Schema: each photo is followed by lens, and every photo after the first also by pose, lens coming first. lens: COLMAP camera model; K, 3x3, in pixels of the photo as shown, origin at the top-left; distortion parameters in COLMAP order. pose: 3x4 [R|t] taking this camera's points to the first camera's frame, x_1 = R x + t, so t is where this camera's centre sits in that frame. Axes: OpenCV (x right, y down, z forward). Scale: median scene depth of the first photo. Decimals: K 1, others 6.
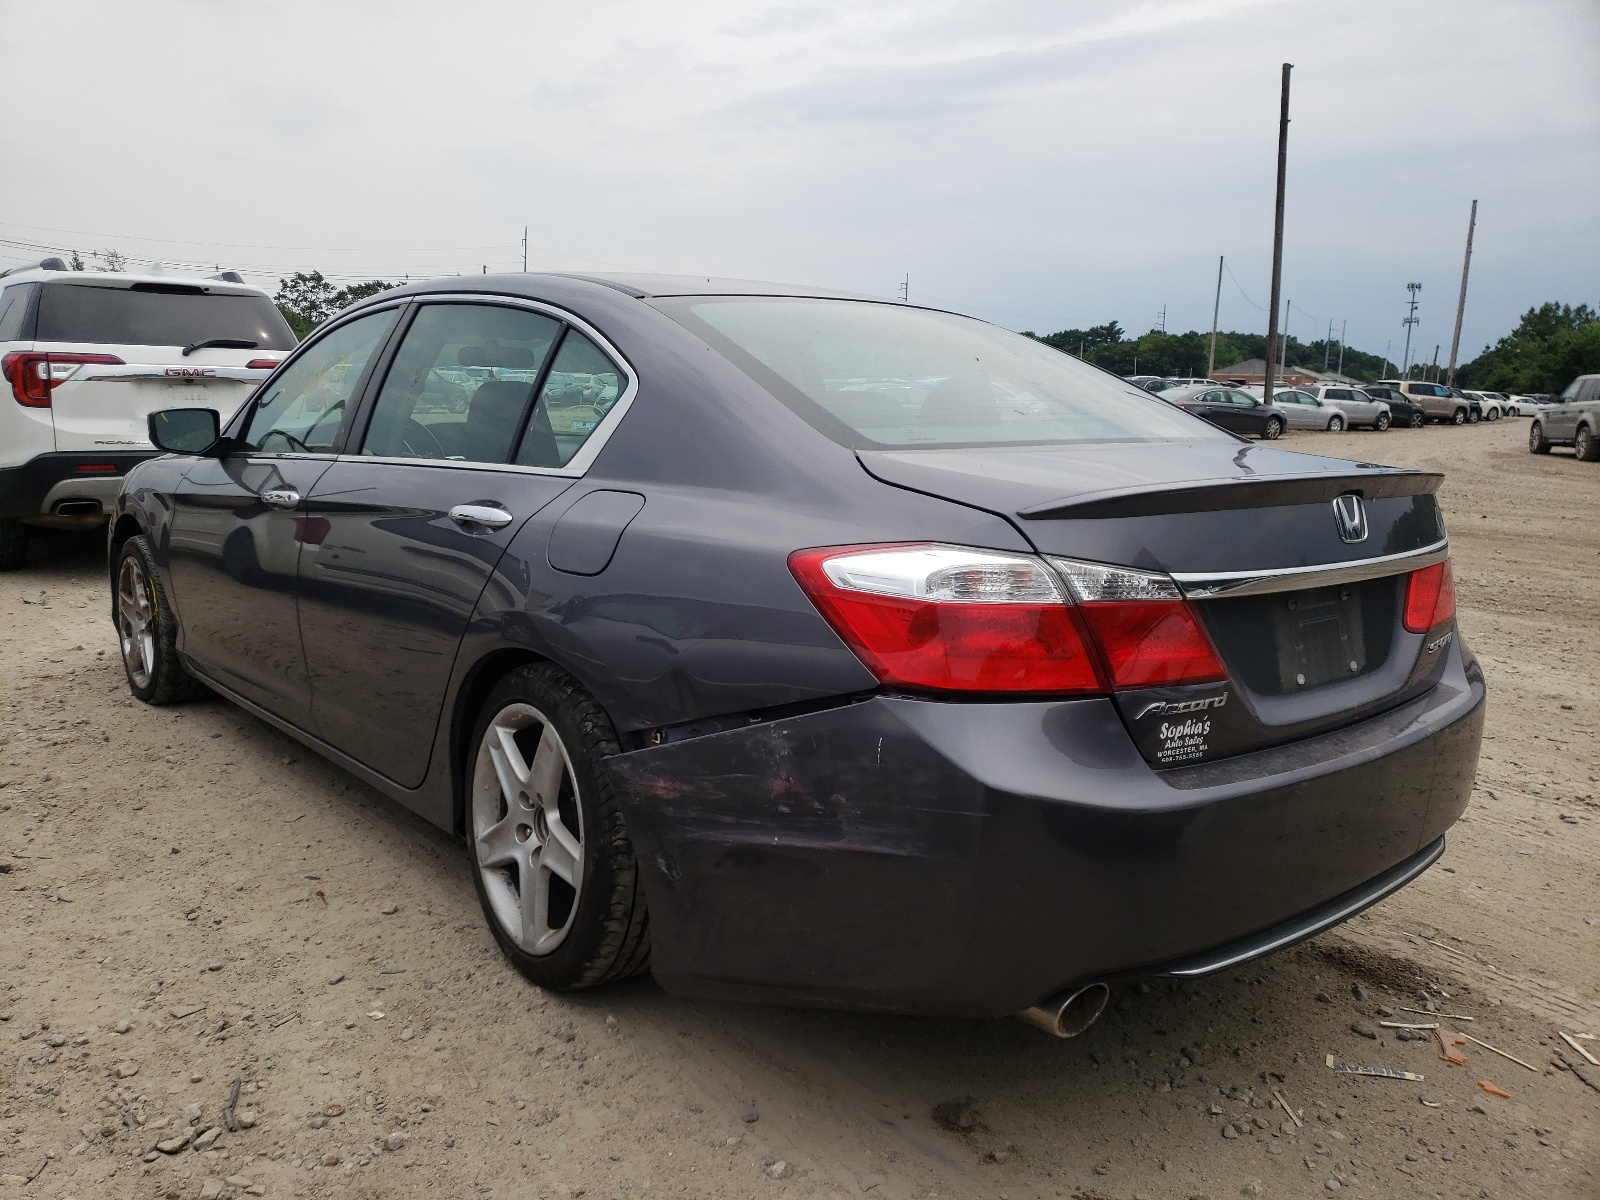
lens RADIAL K [[1220.7, 0, 800.0], [0, 1220.7, 600.0], [0, 0, 1]] dist [-0.001597, -0.000861]
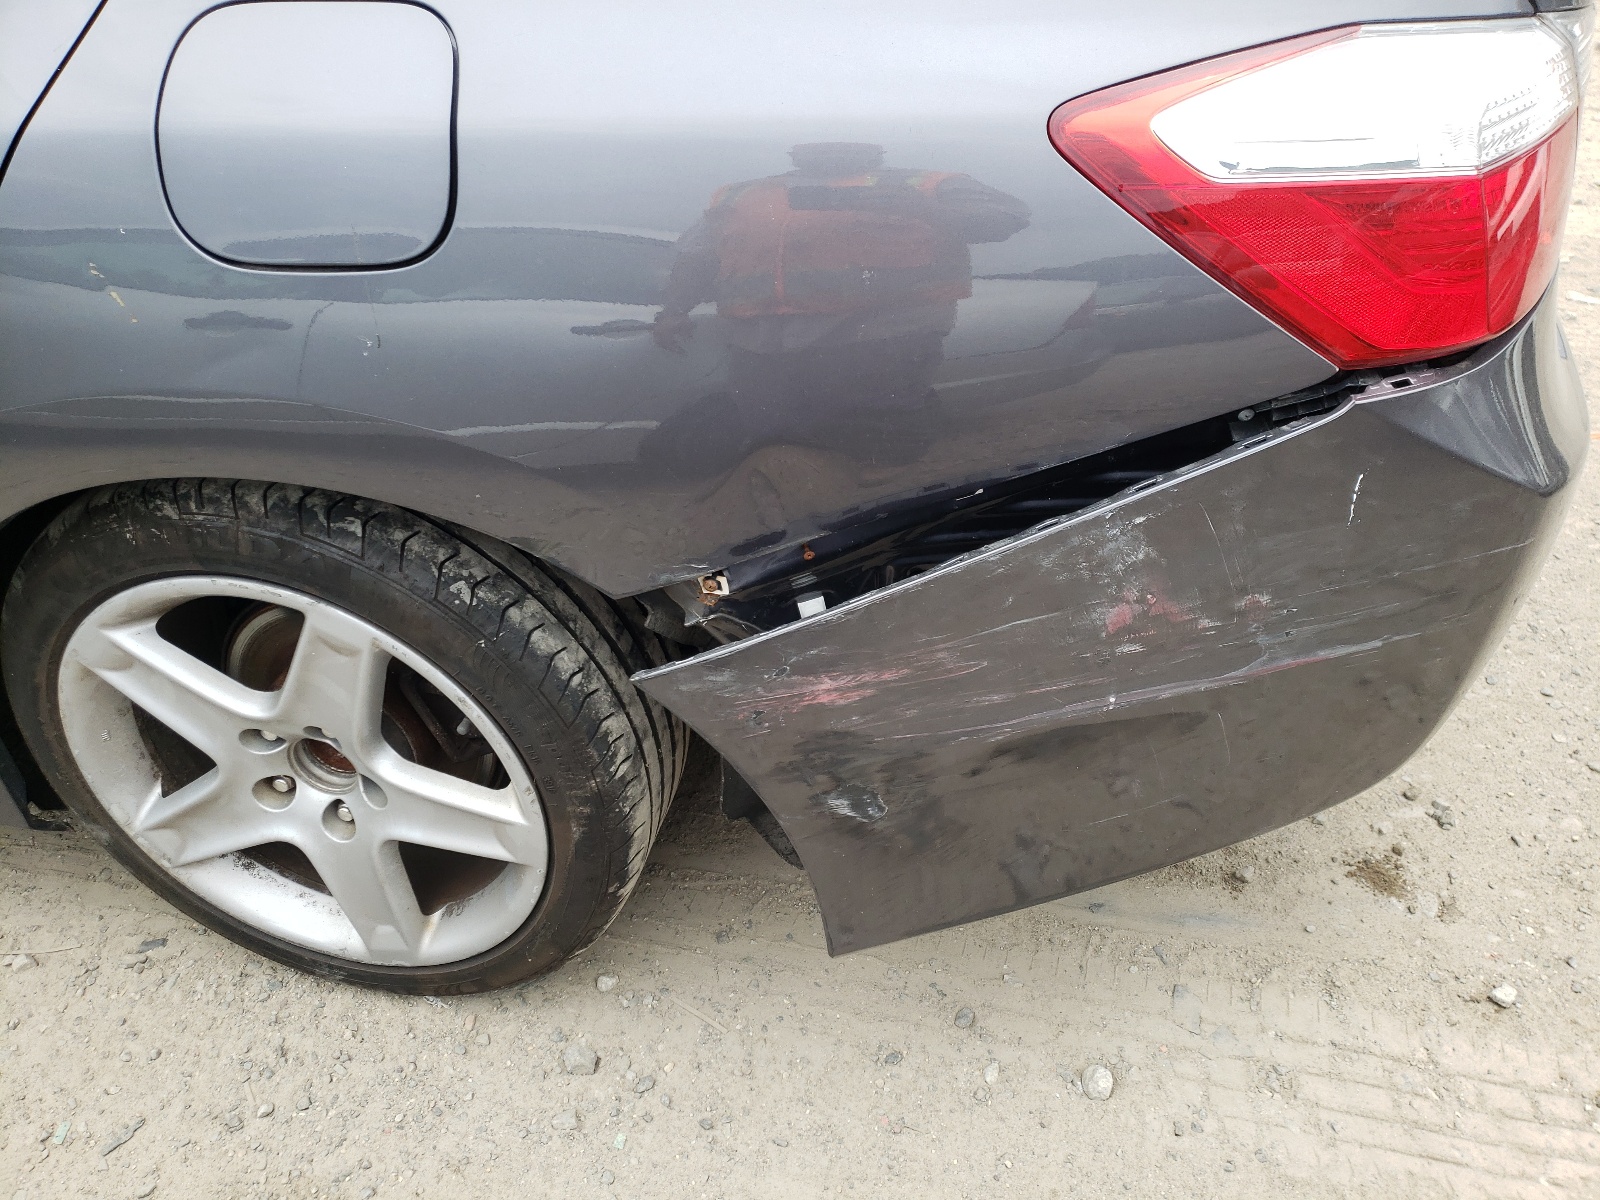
lens RADIAL K [[1233.5, 0, 800.0], [0, 1233.5, 600.0], [0, 0, 1]] dist [0.033131, -0.007077]
pose [[0.766340, -0.432480, 0.475062, -0.337366], [0.148125, 0.838495, 0.524391, -0.133026], [-0.625126, -0.331494, 0.706633, 0.675001]]
